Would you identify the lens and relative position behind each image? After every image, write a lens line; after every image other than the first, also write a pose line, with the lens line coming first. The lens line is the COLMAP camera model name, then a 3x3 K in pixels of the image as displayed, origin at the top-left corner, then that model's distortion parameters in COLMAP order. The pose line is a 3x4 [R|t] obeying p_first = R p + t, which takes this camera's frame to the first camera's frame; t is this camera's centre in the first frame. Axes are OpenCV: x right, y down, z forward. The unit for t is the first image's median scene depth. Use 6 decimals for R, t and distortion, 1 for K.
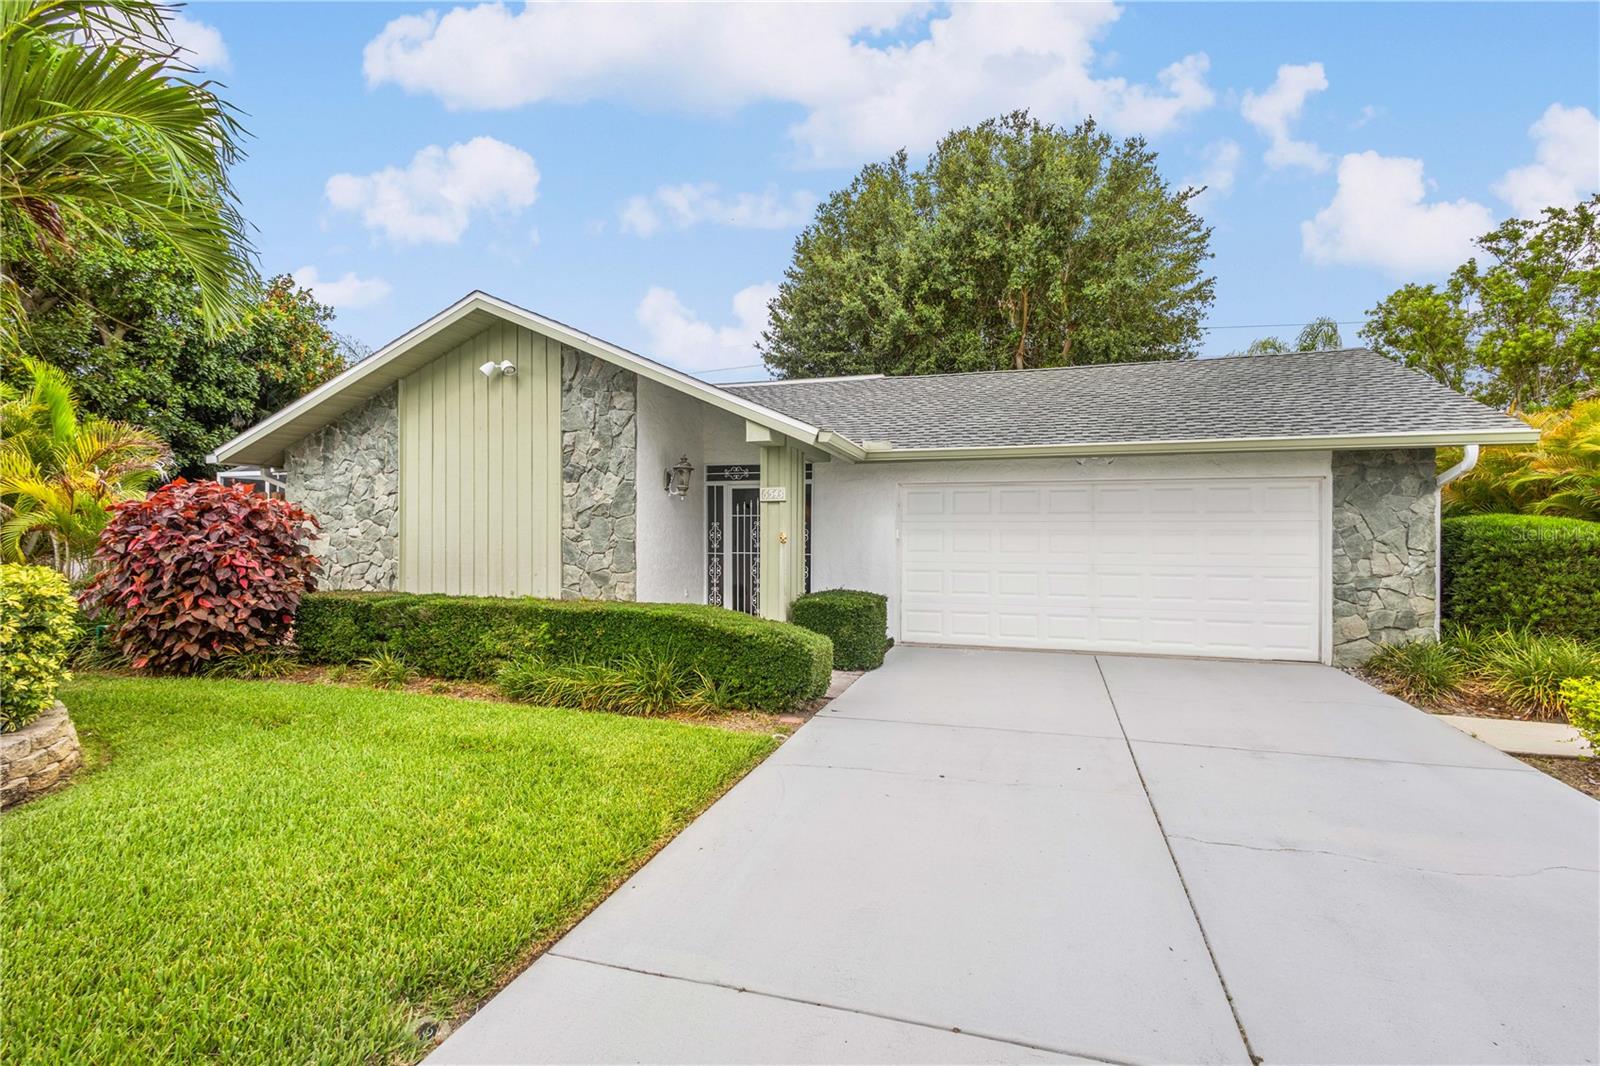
lens RADIAL K [[762.1, 0, 800.0], [0, 762.1, 533.0], [0, 0, 1]] dist [0.001193, 0.000264]
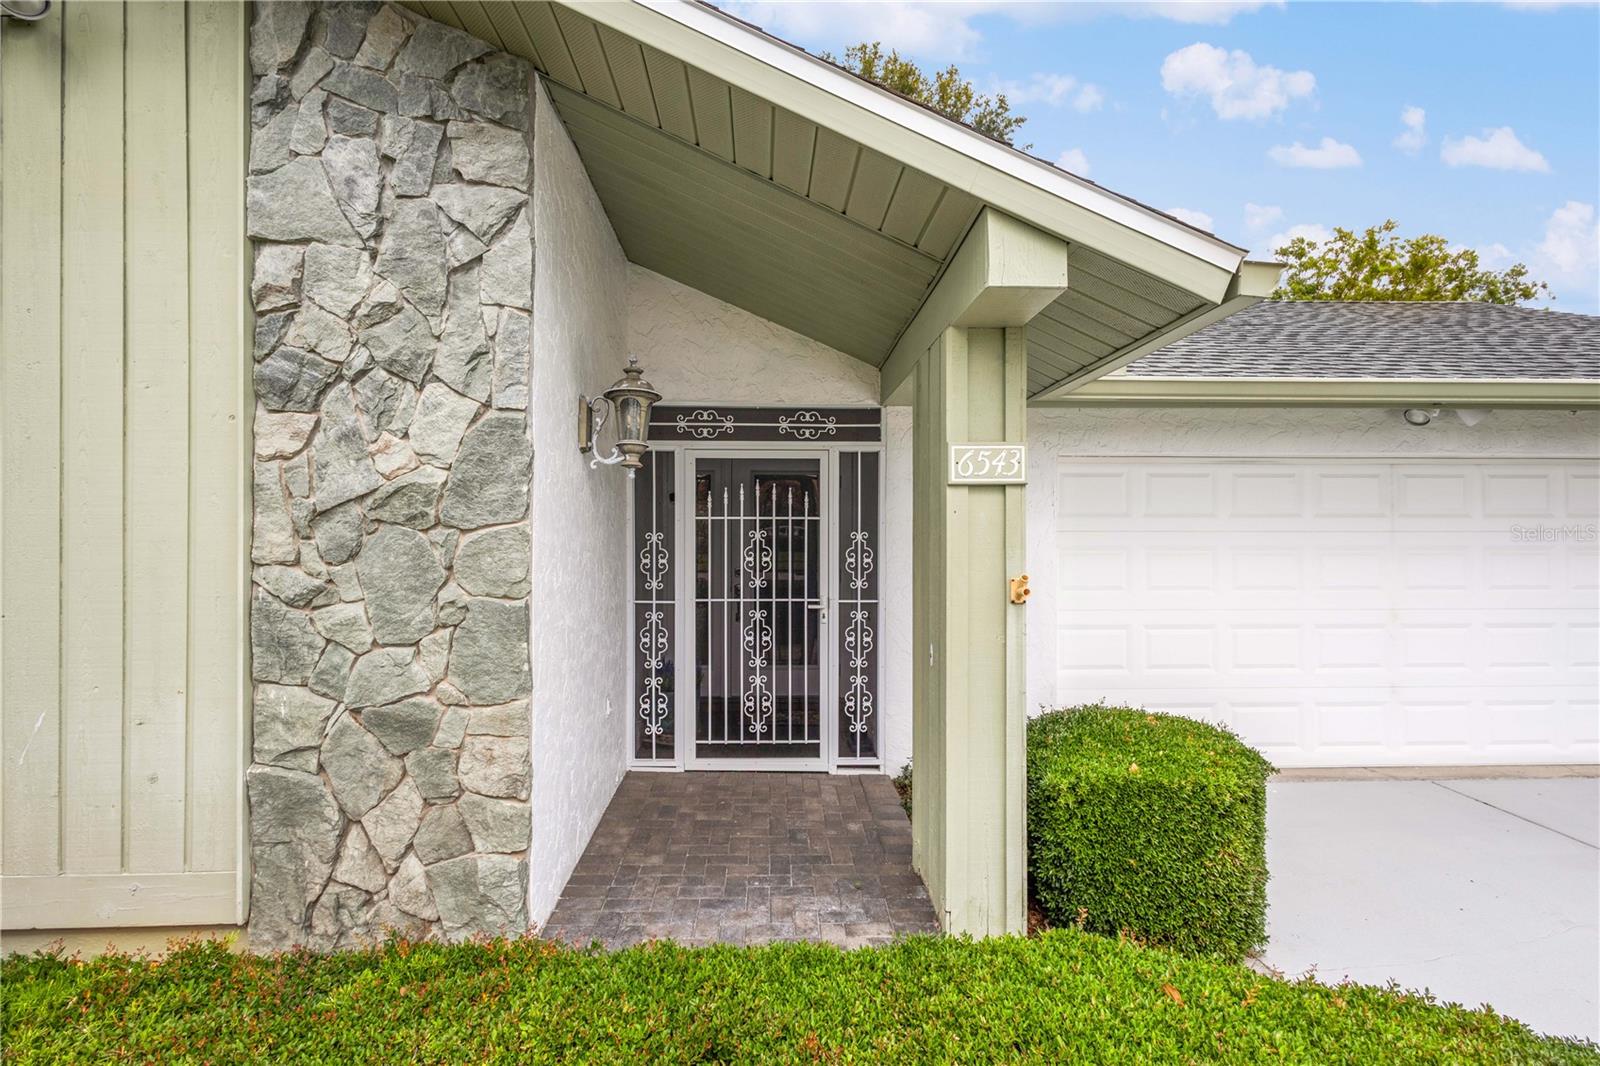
lens RADIAL K [[737.2, 0, 803.3], [0, 737.2, 521.8], [0, 0, 1]] dist [0.004619, 0.000529]
pose [[0.933604, -0.000679, 0.358306, -0.209568], [0.002258, 0.999989, -0.003990, -0.020865], [-0.358299, 0.004534, 0.933596, 0.639640]]
